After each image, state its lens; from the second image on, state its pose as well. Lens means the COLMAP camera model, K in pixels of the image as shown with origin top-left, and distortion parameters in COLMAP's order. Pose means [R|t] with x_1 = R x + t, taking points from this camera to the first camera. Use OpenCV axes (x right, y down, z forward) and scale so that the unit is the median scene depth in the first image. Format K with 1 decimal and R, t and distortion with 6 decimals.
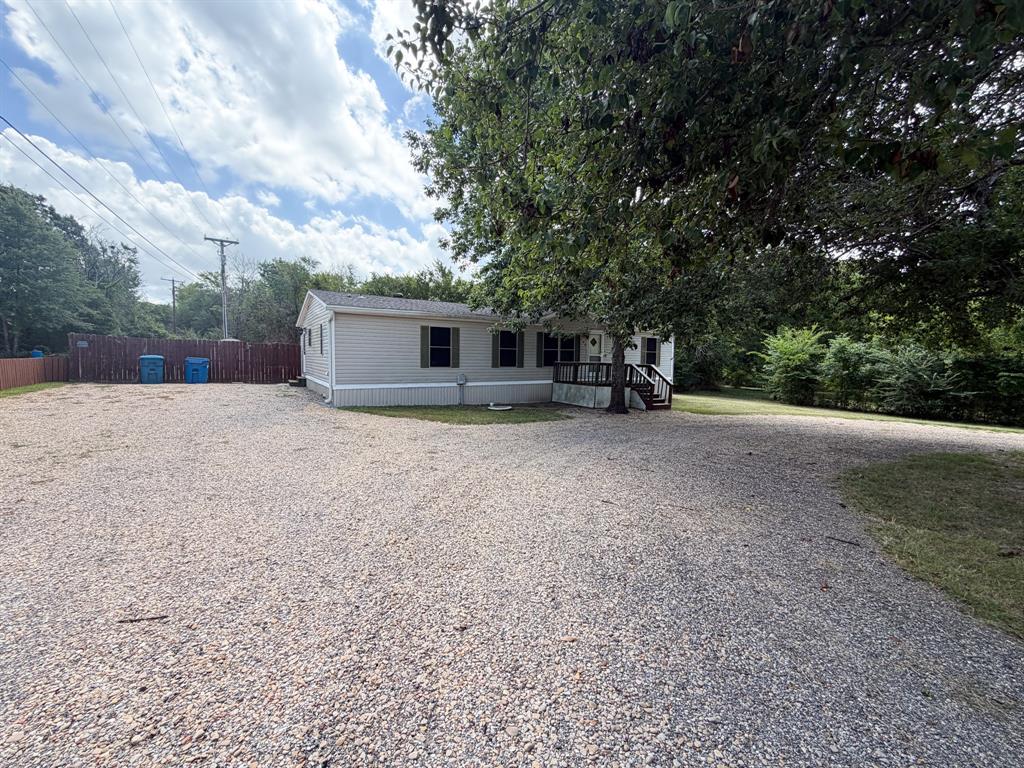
lens RADIAL K [[415.7, 0, 494.2], [0, 415.7, 385.4], [0, 0, 1]] dist [0.000708, 0.000072]
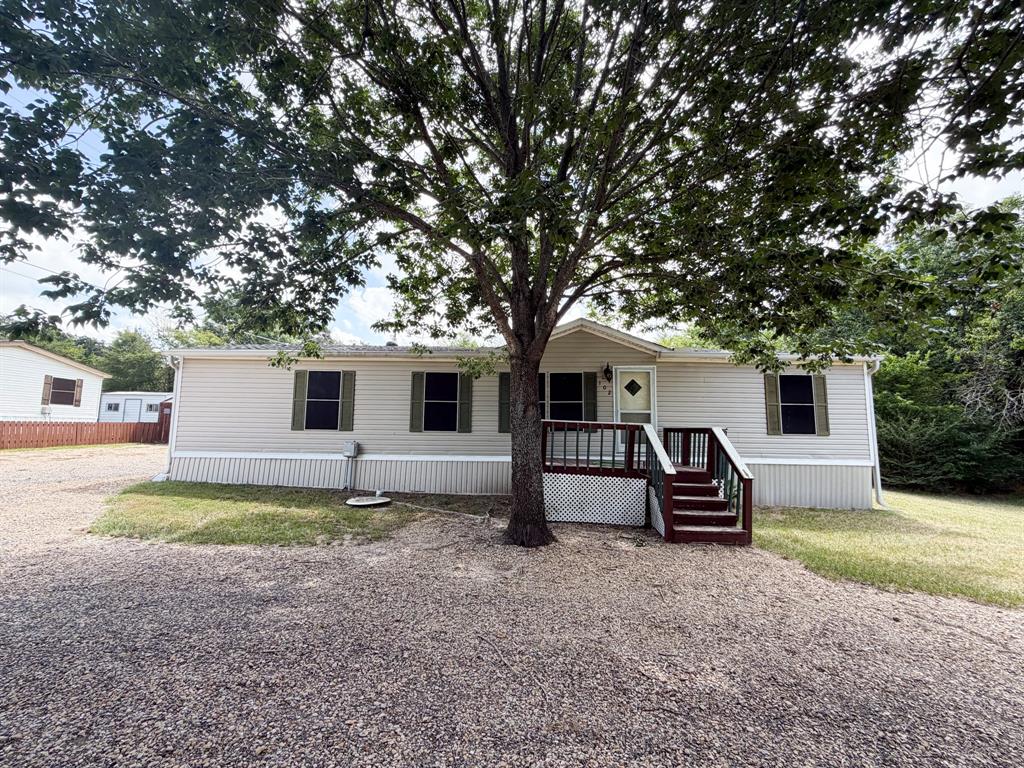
lens RADIAL K [[419.8, 0, 512.0], [0, 419.8, 384.0], [0, 0, 1]] dist [-0.000085, 0.000202]
pose [[0.845062, -0.039631, -0.533197, 0.469126], [-0.035498, 0.990890, -0.129910, -0.037303], [0.533488, 0.128709, 0.835957, 0.540258]]
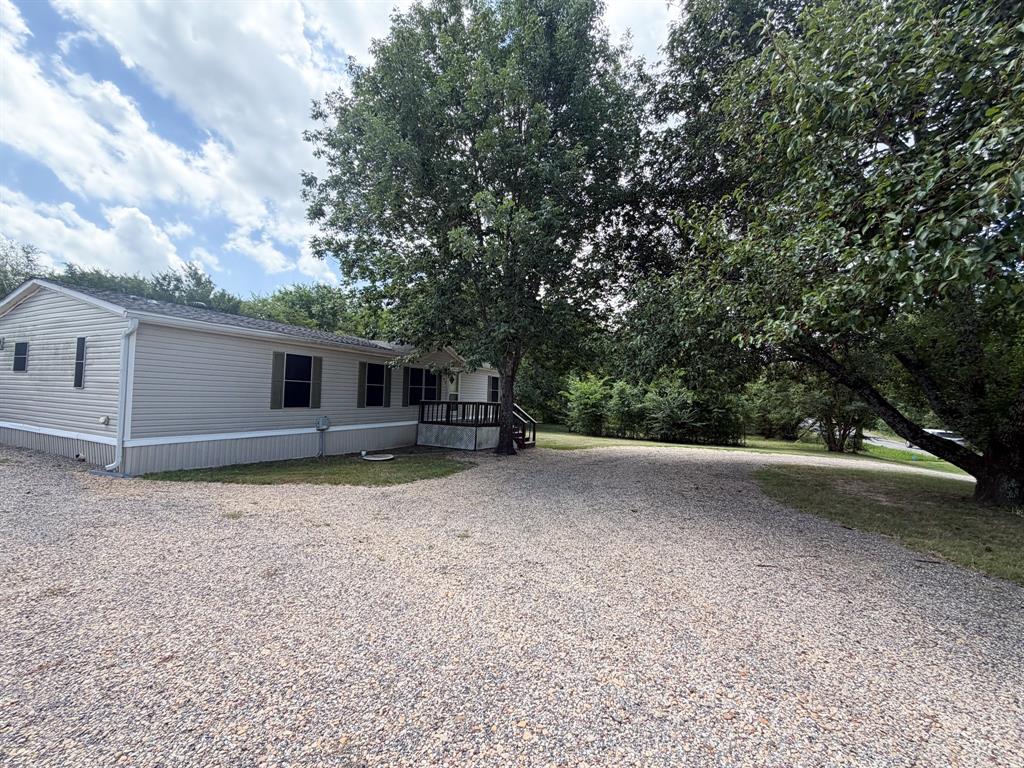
lens RADIAL K [[419.8, 0, 512.0], [0, 419.8, 384.0], [0, 0, 1]] dist [-0.000085, 0.000202]
pose [[0.835645, 0.025975, 0.548656, -0.206649], [0.020452, 0.996717, -0.078339, -0.018104], [-0.548889, 0.076685, 0.832370, 0.140844]]
